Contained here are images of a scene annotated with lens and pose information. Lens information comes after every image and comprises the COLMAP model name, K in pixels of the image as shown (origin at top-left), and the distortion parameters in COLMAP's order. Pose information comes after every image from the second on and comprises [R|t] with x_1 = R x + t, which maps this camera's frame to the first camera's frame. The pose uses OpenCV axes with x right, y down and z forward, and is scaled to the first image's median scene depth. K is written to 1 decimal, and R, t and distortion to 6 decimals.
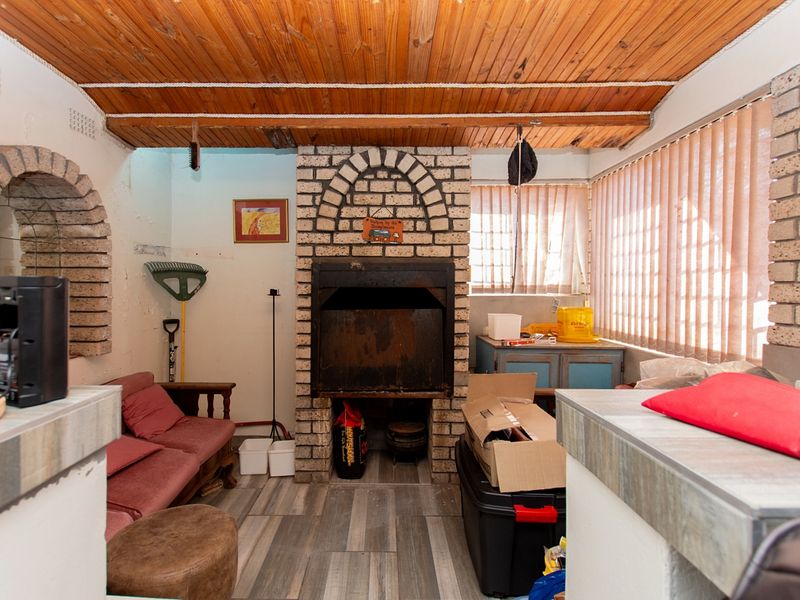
lens RADIAL K [[405.9, 0, 374.2], [0, 405.9, 299.3], [0, 0, 1]] dist [0.001866, -0.000591]
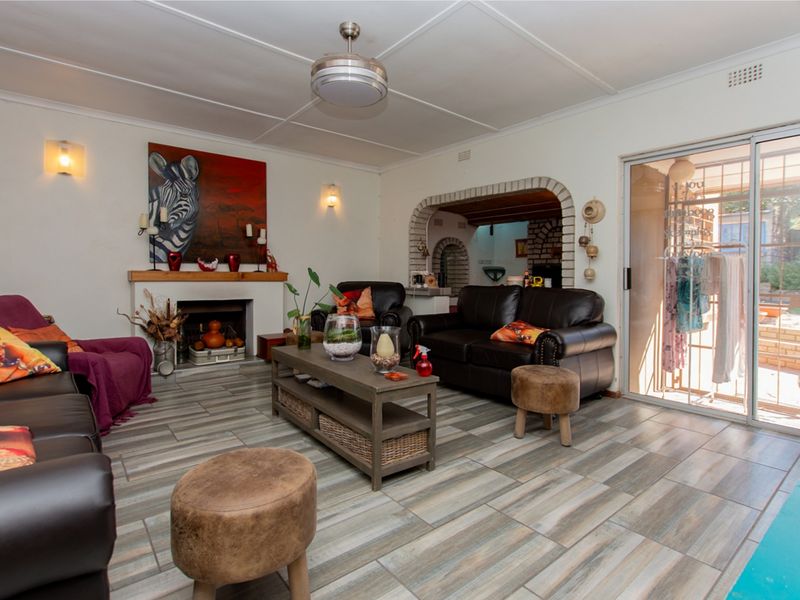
lens RADIAL K [[413.8, 0, 399.2], [0, 413.8, 276.2], [0, 0, 1]] dist [0.000366, -0.000153]
pose [[0.652057, 0.001216, -0.758169, 1.253364], [-0.032321, 0.999134, -0.026195, 0.063727], [0.757481, 0.041586, 0.651531, -1.292119]]
